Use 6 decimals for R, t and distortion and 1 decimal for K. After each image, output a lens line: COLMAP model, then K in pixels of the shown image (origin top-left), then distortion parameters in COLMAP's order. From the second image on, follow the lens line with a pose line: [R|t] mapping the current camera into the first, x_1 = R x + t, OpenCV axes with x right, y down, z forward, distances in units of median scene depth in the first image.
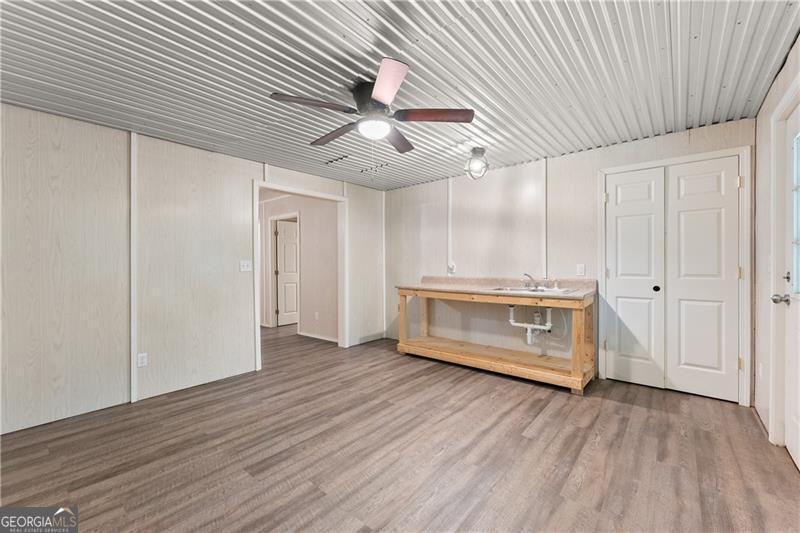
lens RADIAL K [[327.4, 0, 398.7], [0, 327.4, 261.1], [0, 0, 1]] dist [-0.001552, -0.000217]
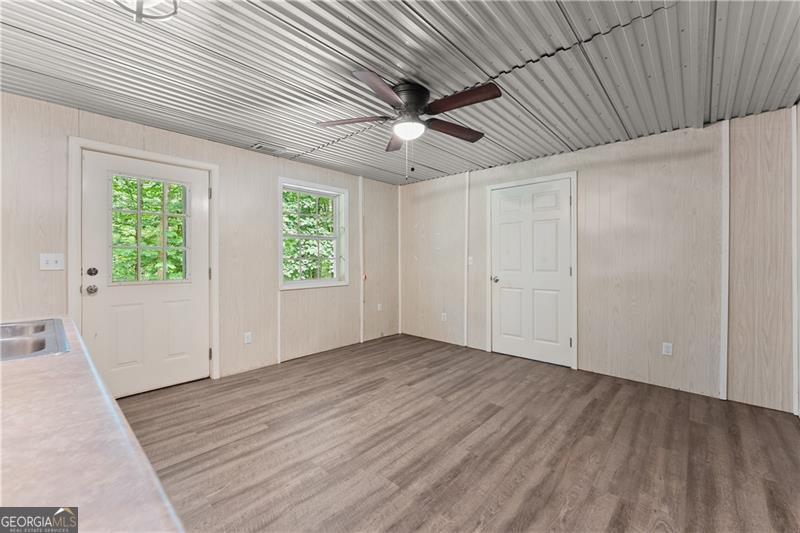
lens RADIAL K [[327.4, 0, 398.7], [0, 327.4, 261.1], [0, 0, 1]] dist [-0.001552, -0.000217]
pose [[-0.999345, 0.006757, 0.035561, -0.070626], [0.006671, 0.999975, -0.002539, 0.016366], [-0.035577, -0.002300, -0.999364, 1.966922]]
